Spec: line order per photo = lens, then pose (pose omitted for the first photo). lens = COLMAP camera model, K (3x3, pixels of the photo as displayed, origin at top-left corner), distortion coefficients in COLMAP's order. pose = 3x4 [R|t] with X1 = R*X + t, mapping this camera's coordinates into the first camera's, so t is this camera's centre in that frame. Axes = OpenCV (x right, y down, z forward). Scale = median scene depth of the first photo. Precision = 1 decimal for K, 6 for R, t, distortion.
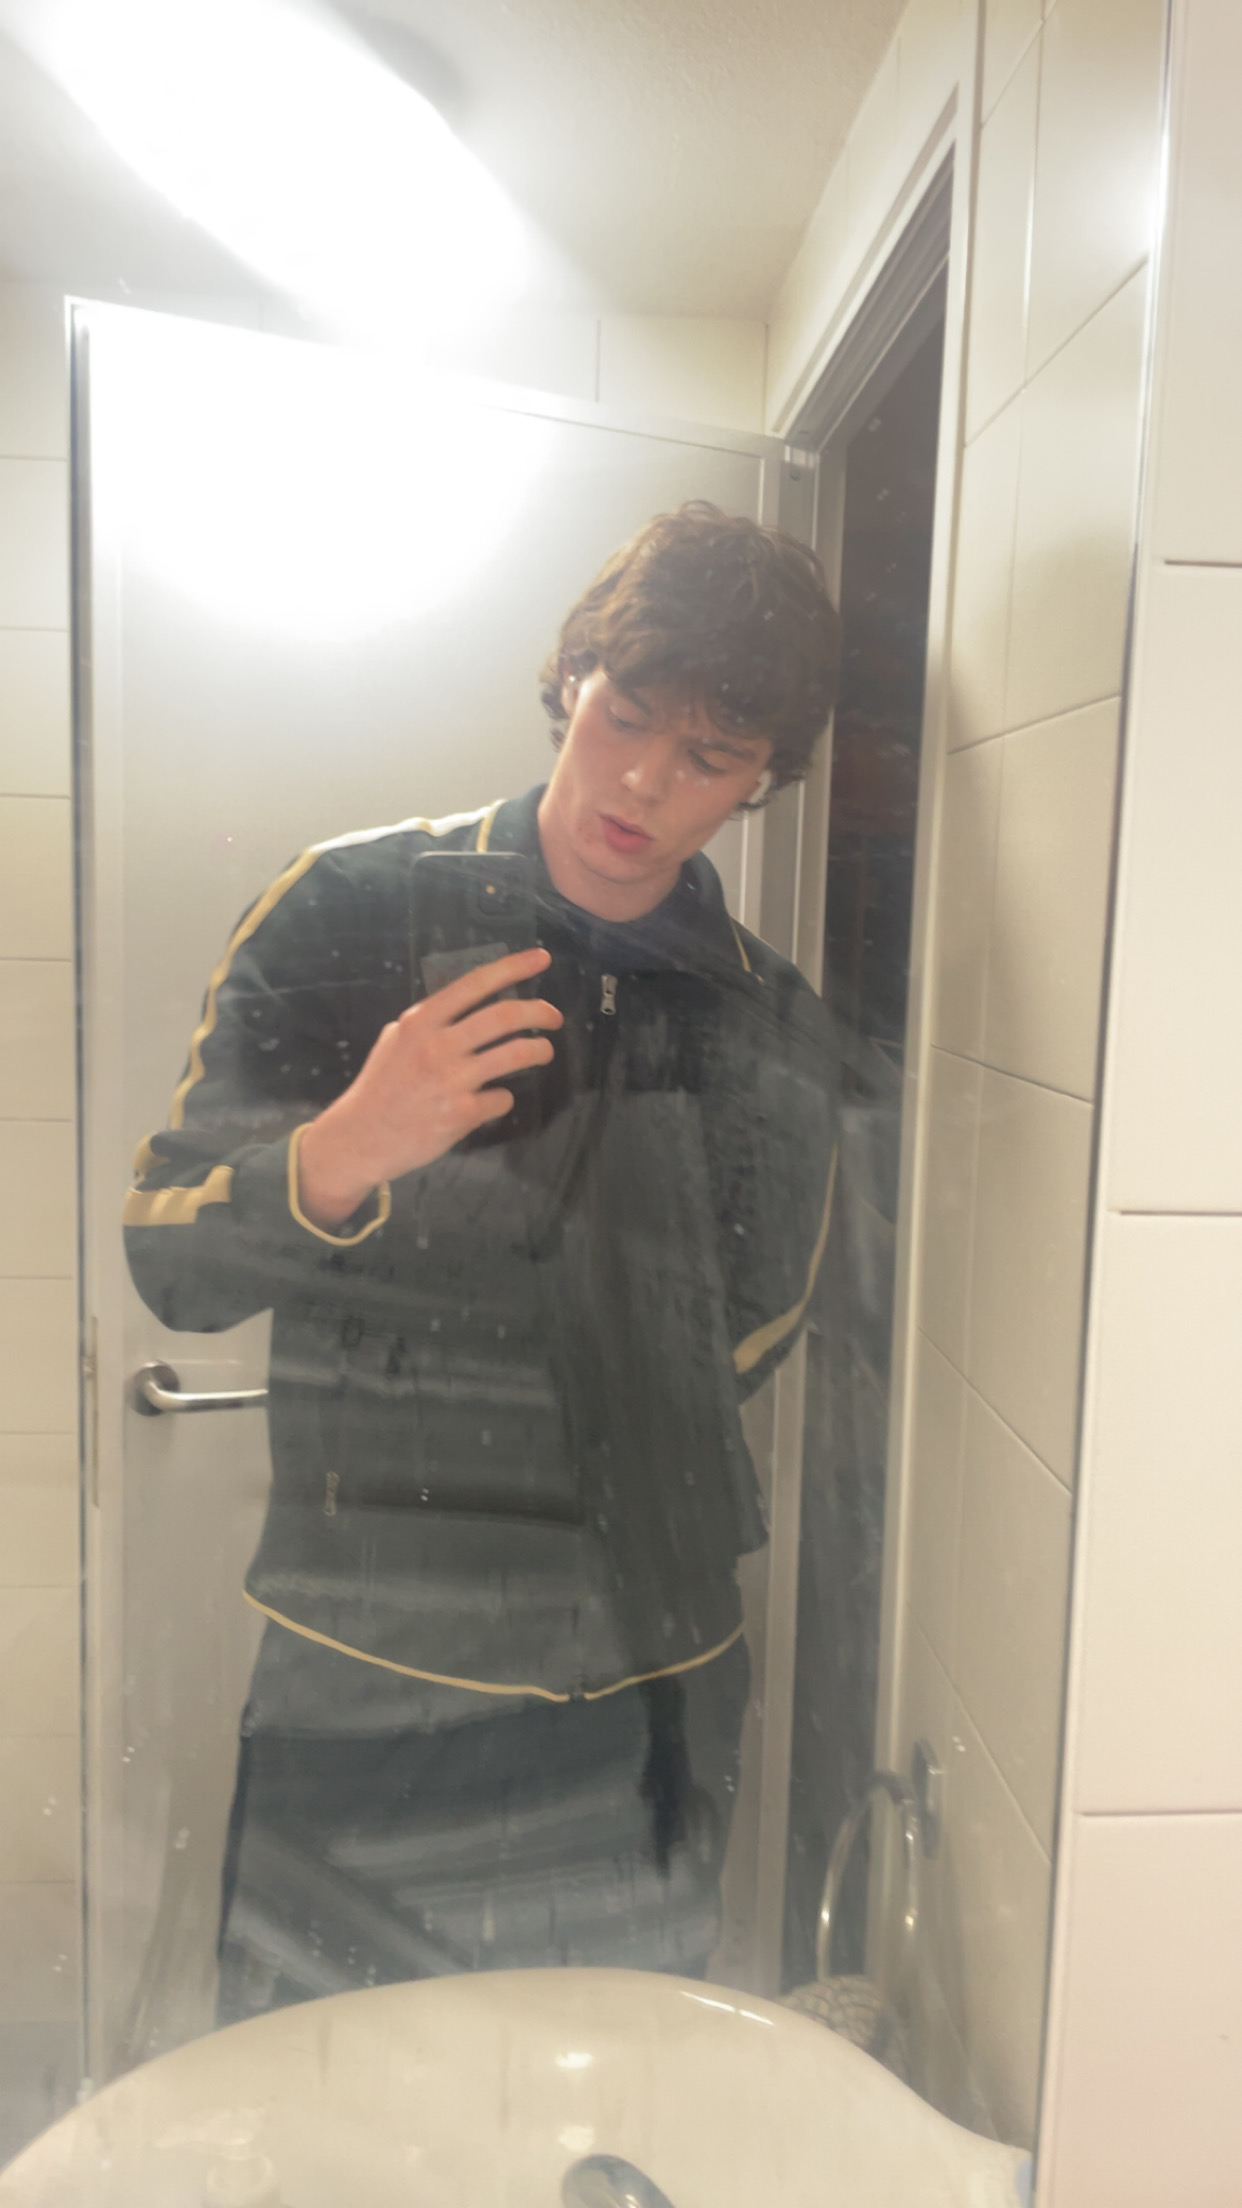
lens RADIAL K [[1591.6, 0, 621.0], [0, 1591.6, 1104.0], [0, 0, 1]] dist [-0.006544, 0.002510]
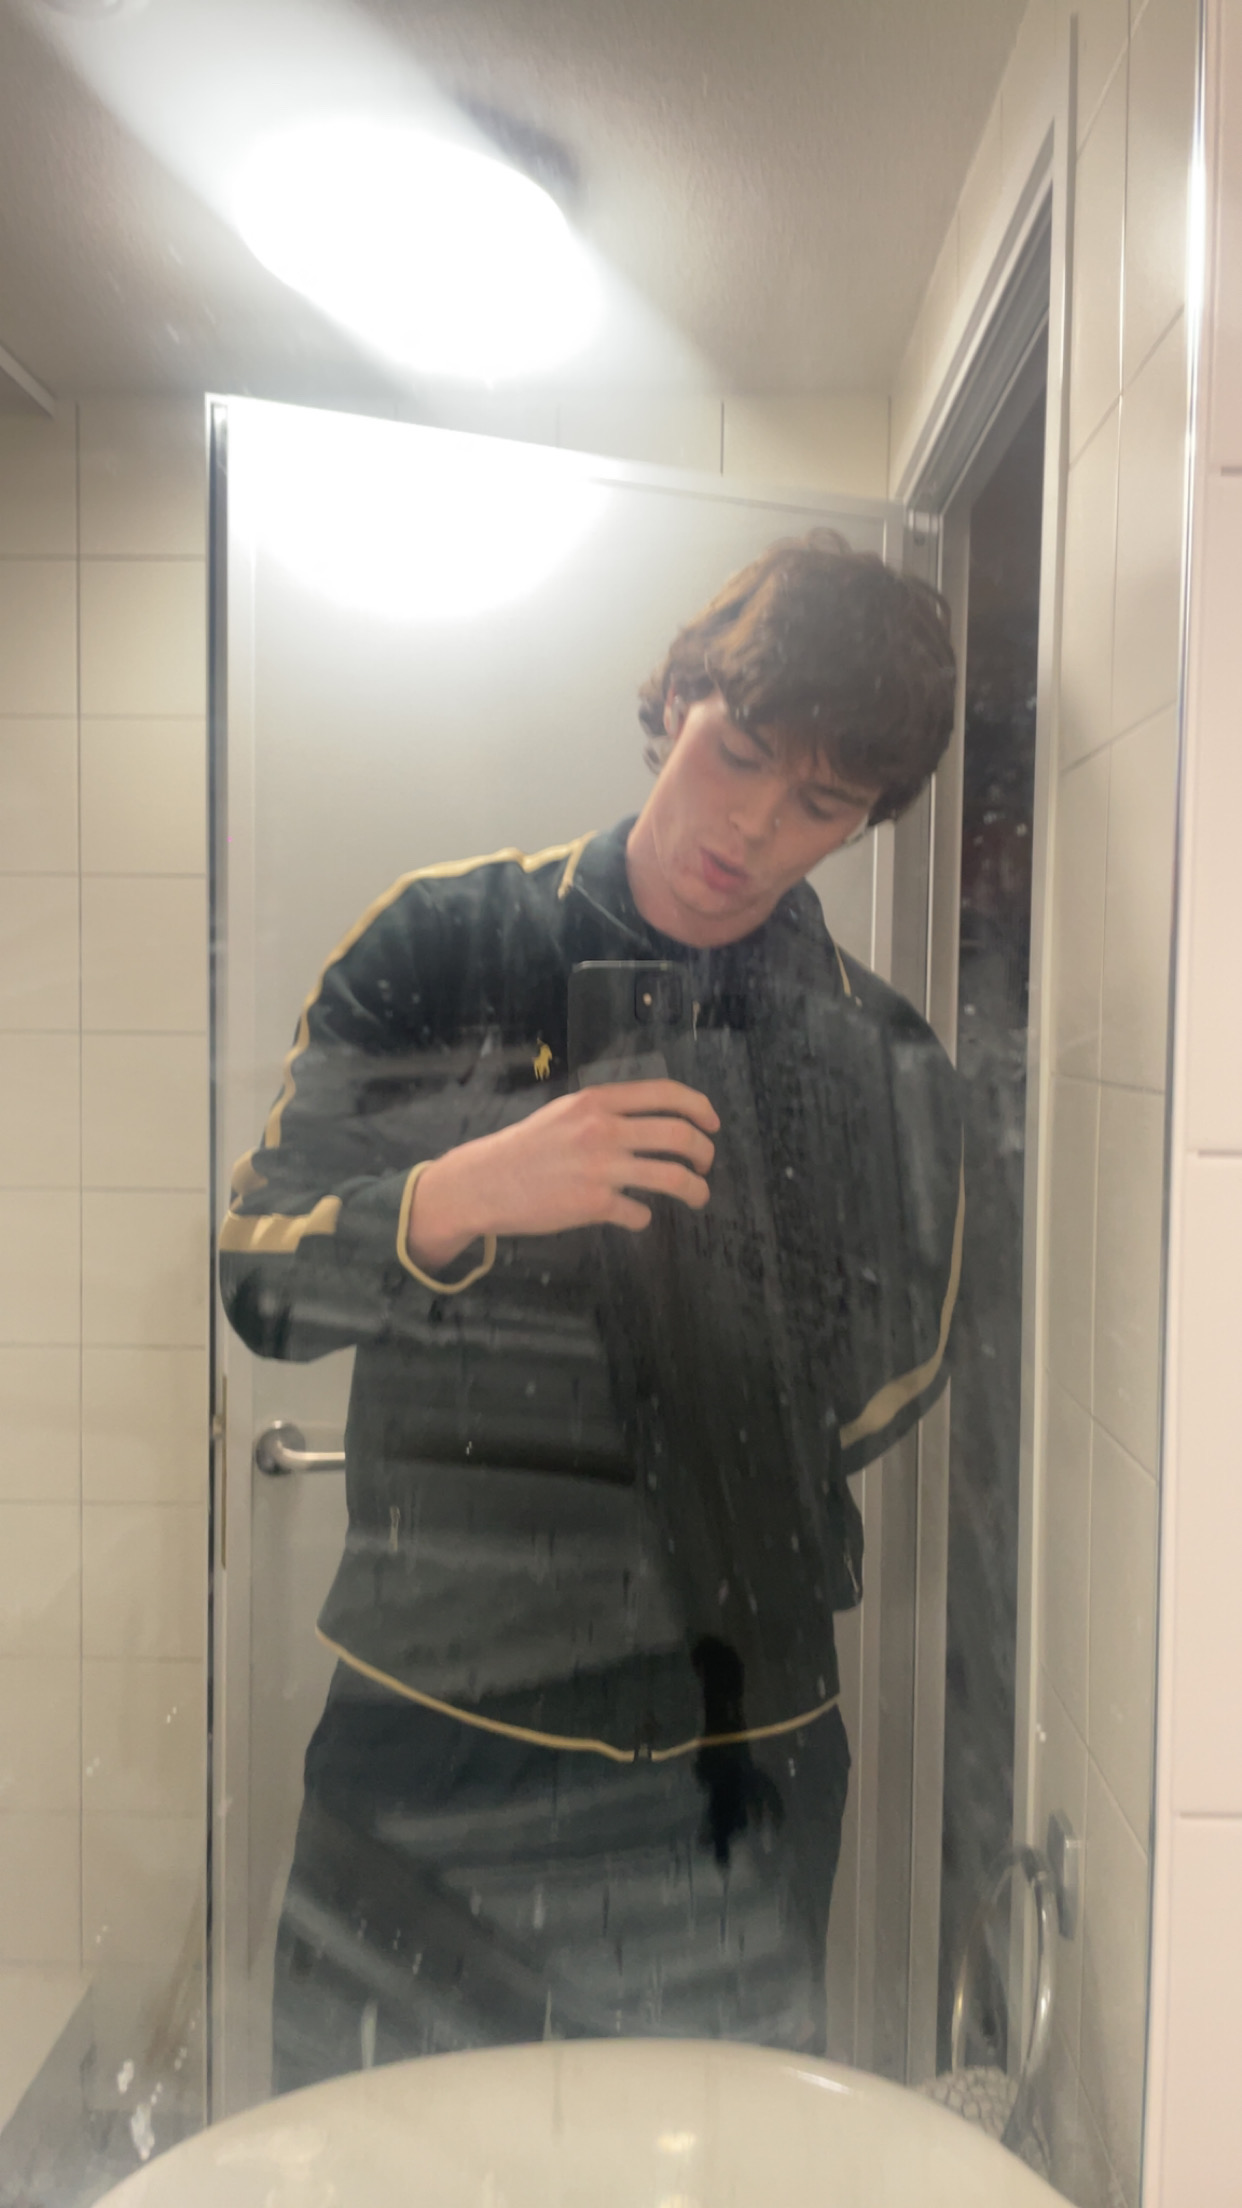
lens RADIAL K [[1598.9, 0, 621.0], [0, 1598.9, 1104.0], [0, 0, 1]] dist [-0.002373, -0.009612]
pose [[0.995045, -0.012763, -0.098606, 0.064434], [0.006062, 0.997670, -0.067960, 0.096591], [0.099244, 0.067025, 0.992803, 0.022250]]
